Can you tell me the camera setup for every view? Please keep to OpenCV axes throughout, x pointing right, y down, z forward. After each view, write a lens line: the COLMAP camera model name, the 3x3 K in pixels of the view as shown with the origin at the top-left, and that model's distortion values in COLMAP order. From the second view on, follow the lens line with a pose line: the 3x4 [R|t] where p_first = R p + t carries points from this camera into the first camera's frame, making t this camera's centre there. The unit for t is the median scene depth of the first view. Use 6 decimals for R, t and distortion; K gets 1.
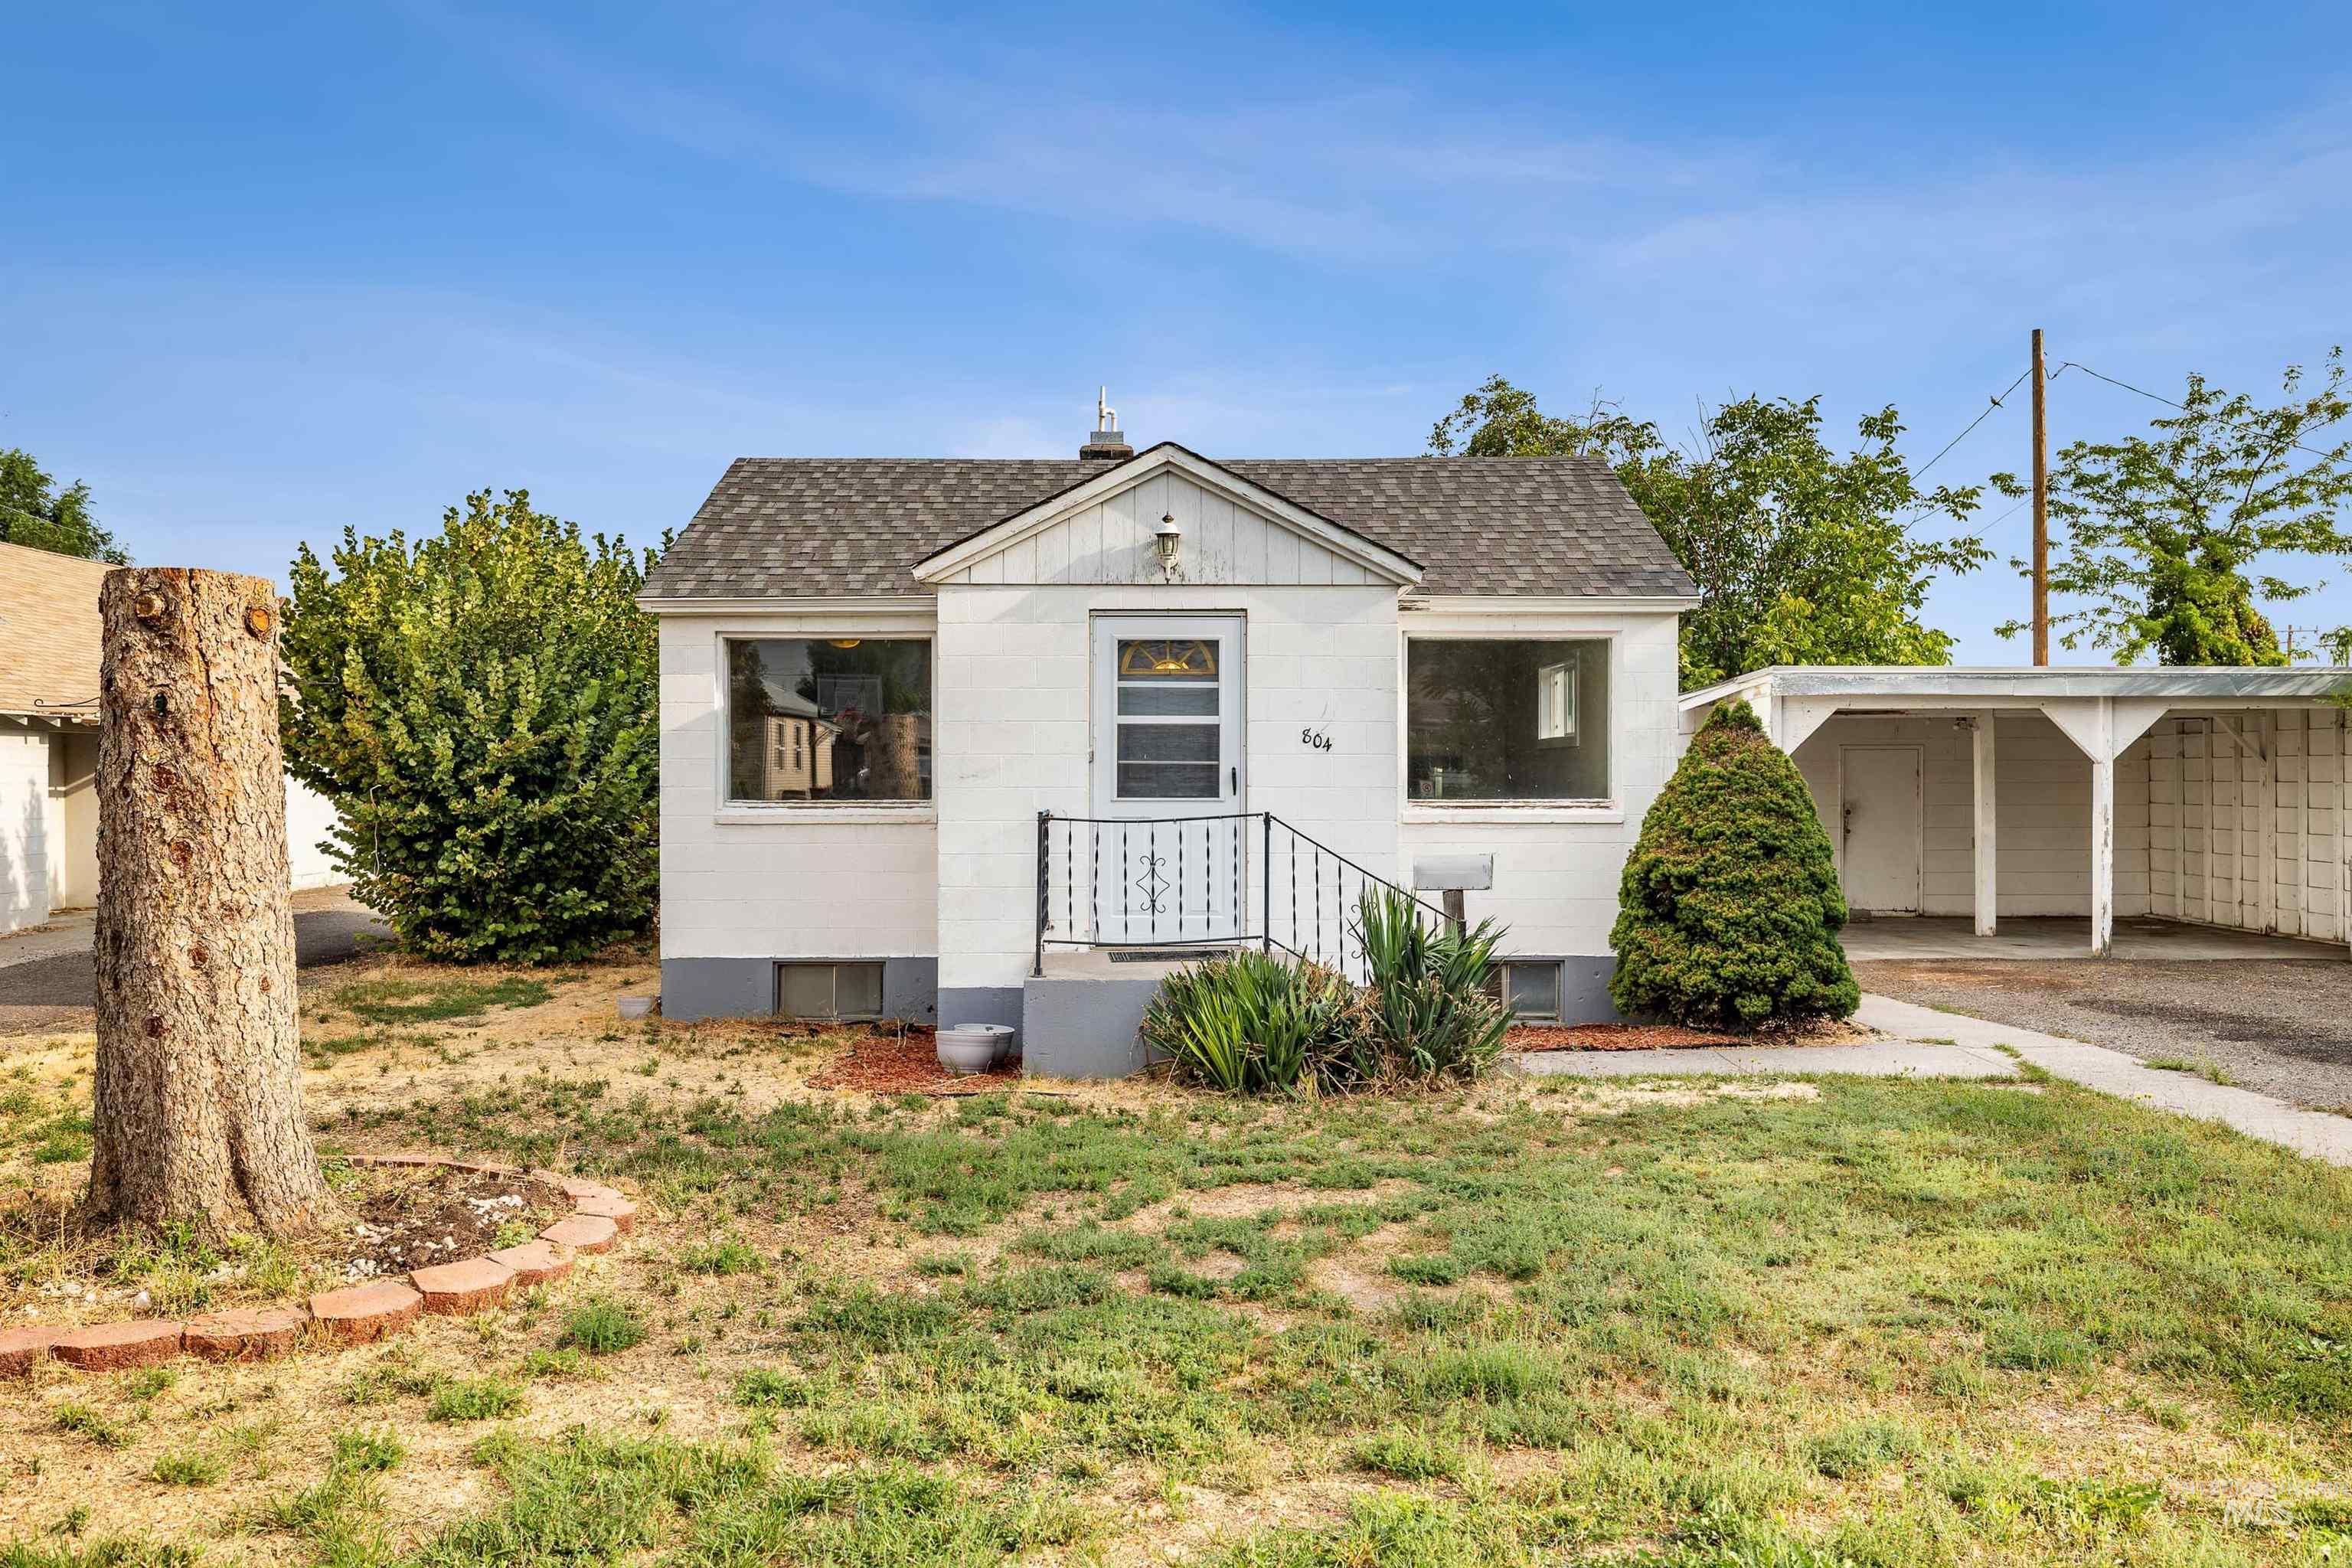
lens RADIAL K [[1788.2, 0, 1176.0], [0, 1788.2, 784.0], [0, 0, 1]] dist [-0.004321, 0.000149]
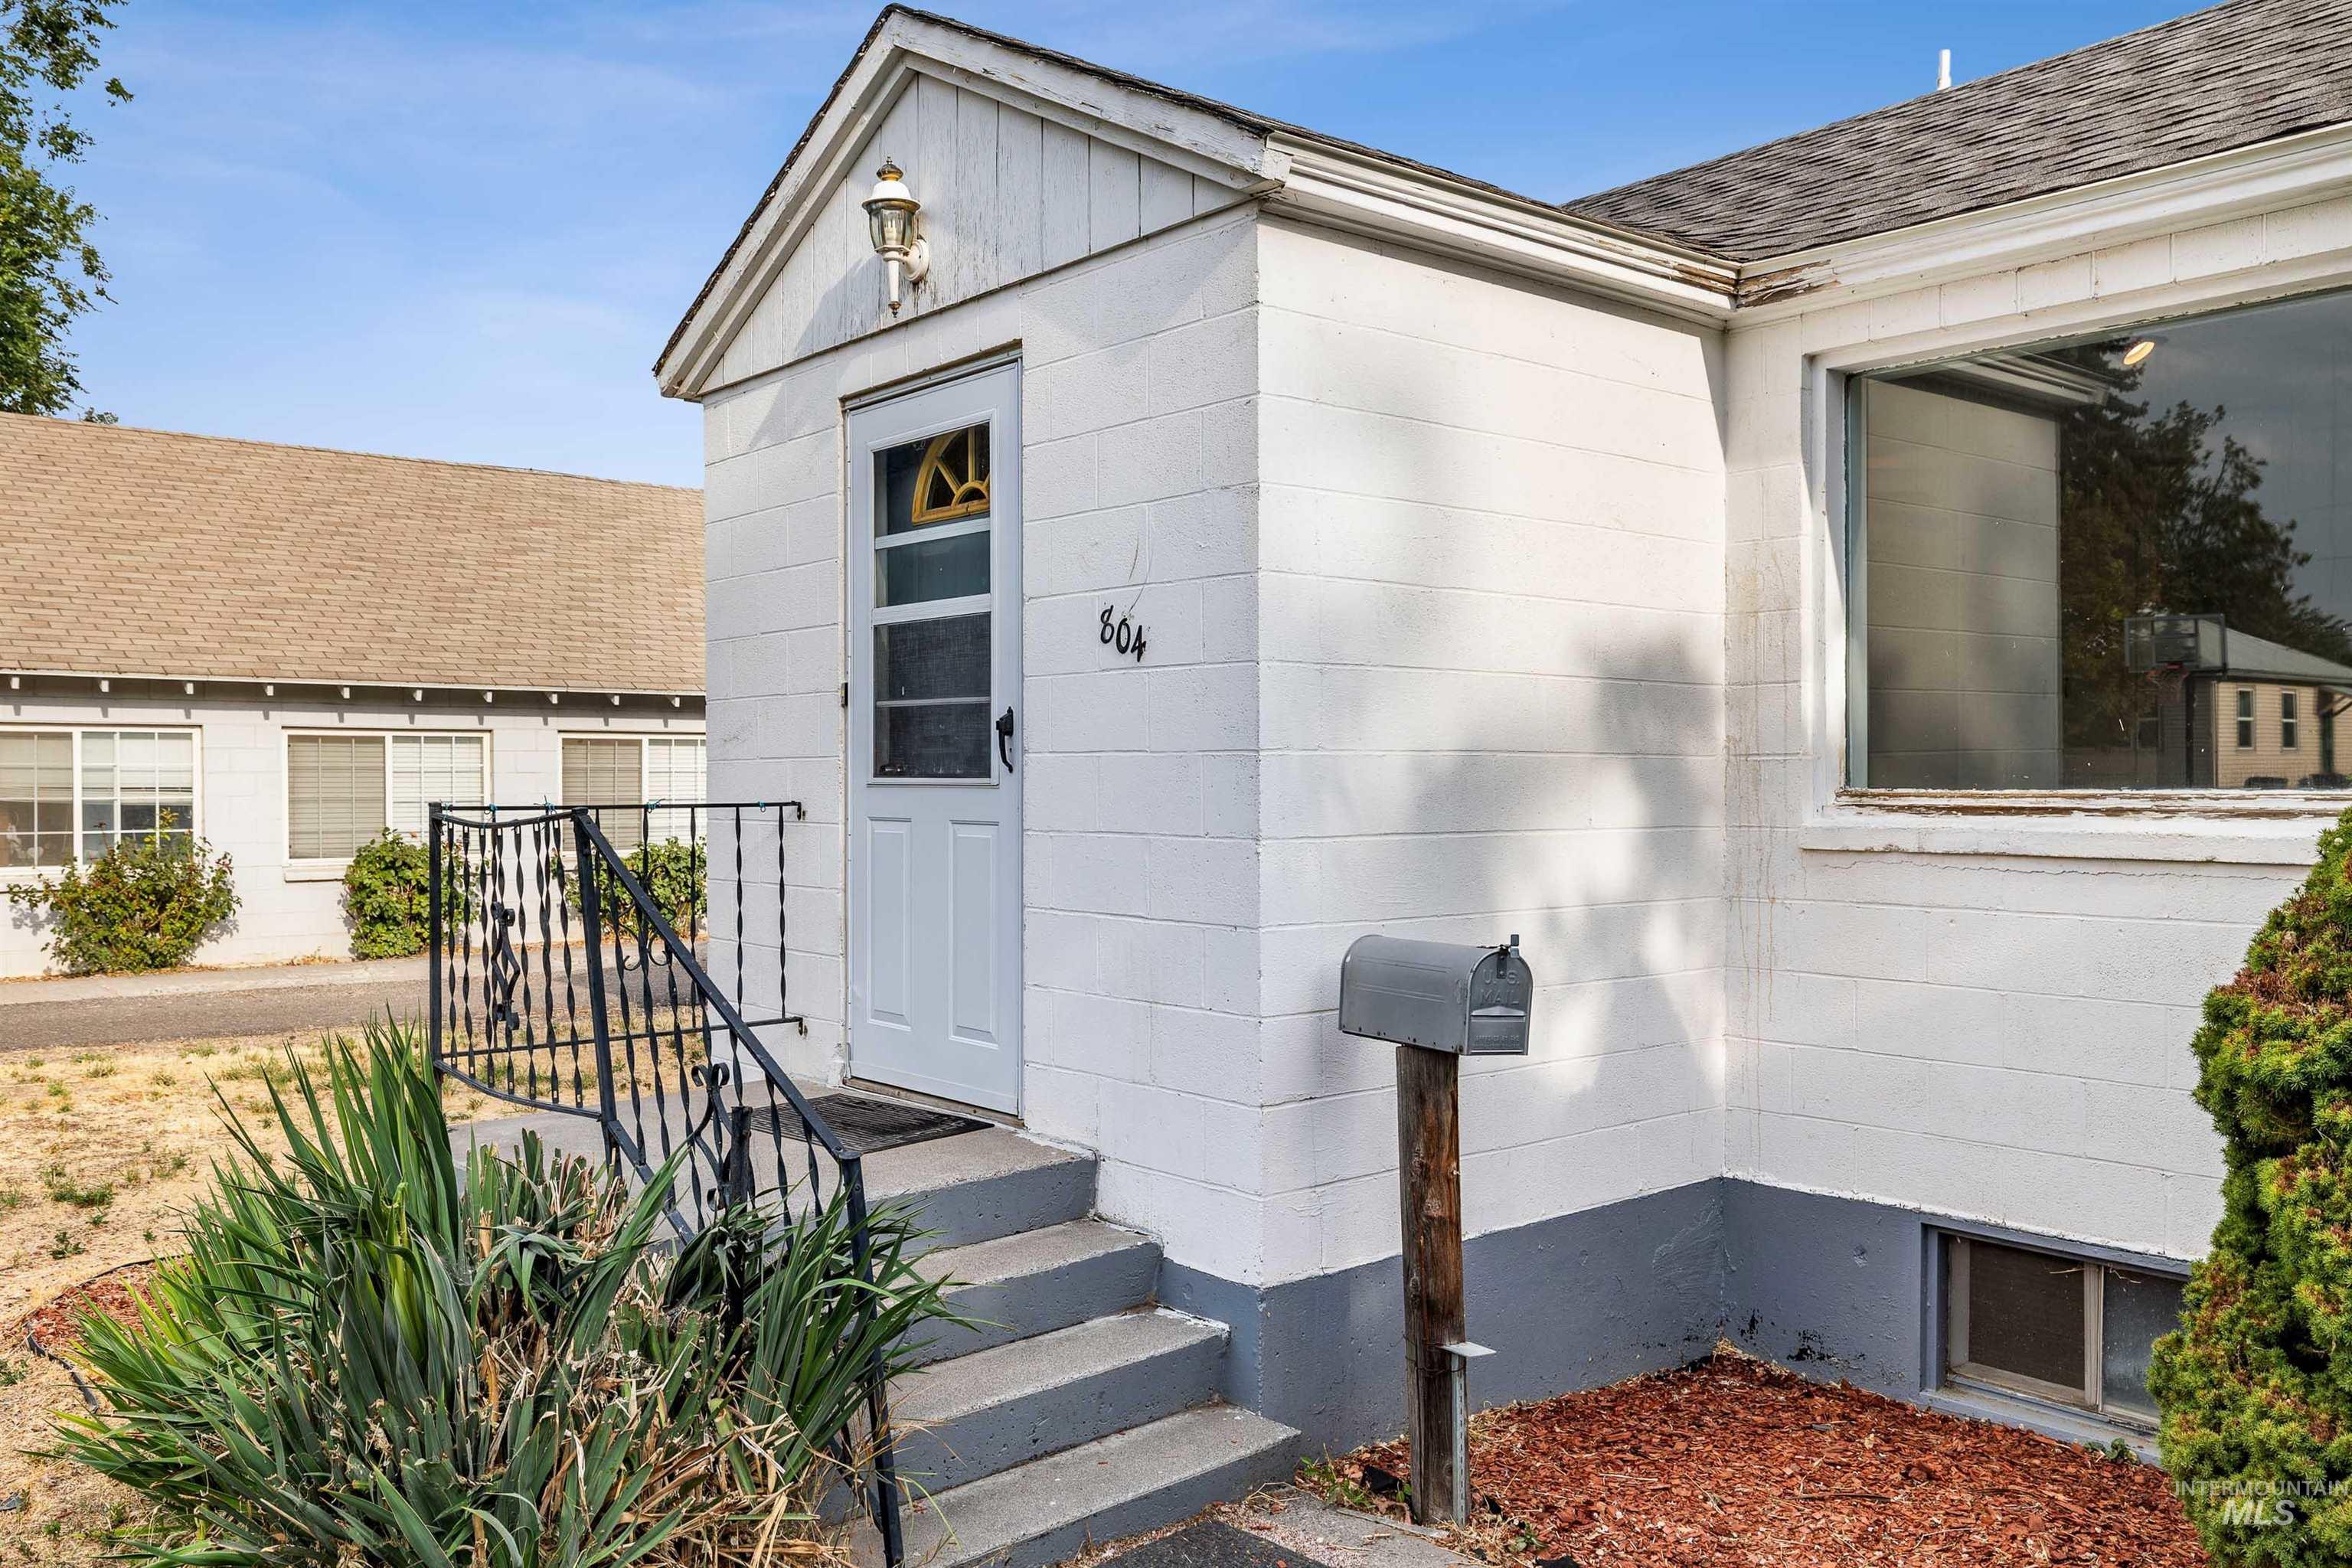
lens RADIAL K [[1788.2, 0, 1176.0], [0, 1788.2, 784.0], [0, 0, 1]] dist [-0.004321, 0.000149]
pose [[0.649012, 0.006444, -0.760751, 0.386166], [-0.000204, 0.999966, 0.008296, 0.005523], [0.760778, -0.005229, 0.648991, 0.737981]]
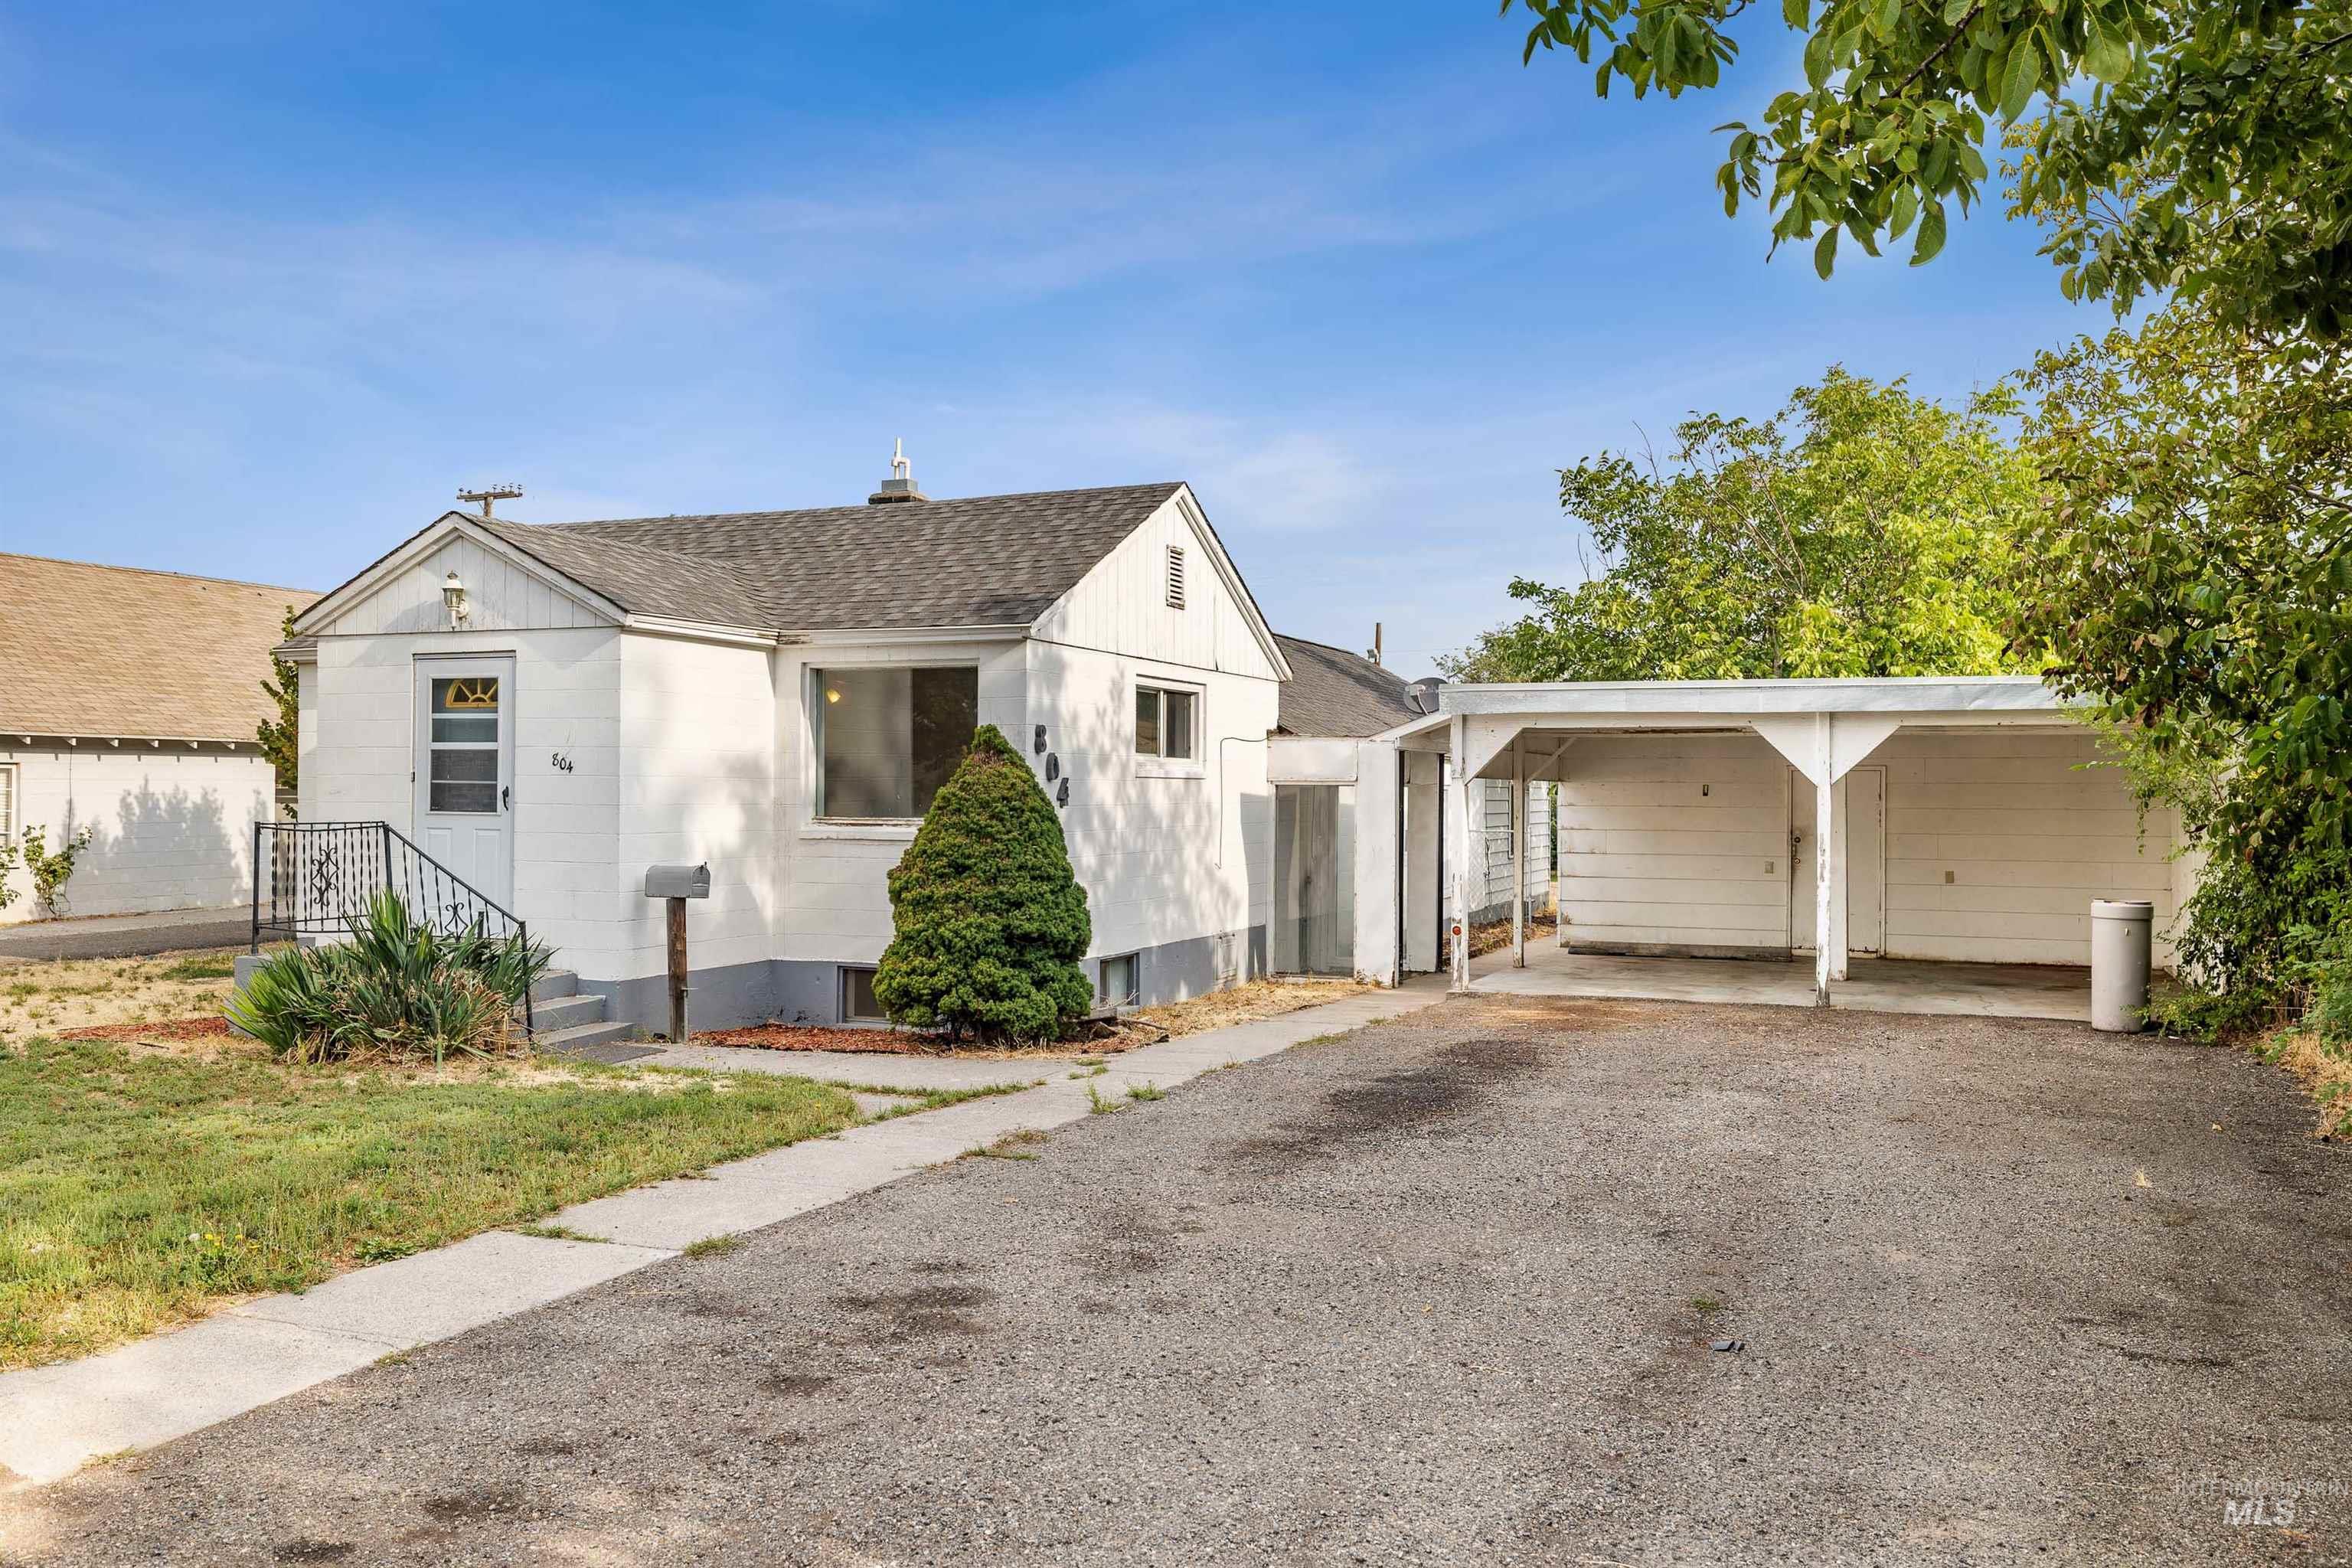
lens RADIAL K [[1788.2, 0, 1176.0], [0, 1788.2, 784.0], [0, 0, 1]] dist [-0.004321, 0.000149]
pose [[0.931745, 0.004363, -0.363088, 0.848234], [-0.007735, 0.999939, -0.007836, -0.005296], [0.363032, 0.010110, 0.931722, 0.074941]]
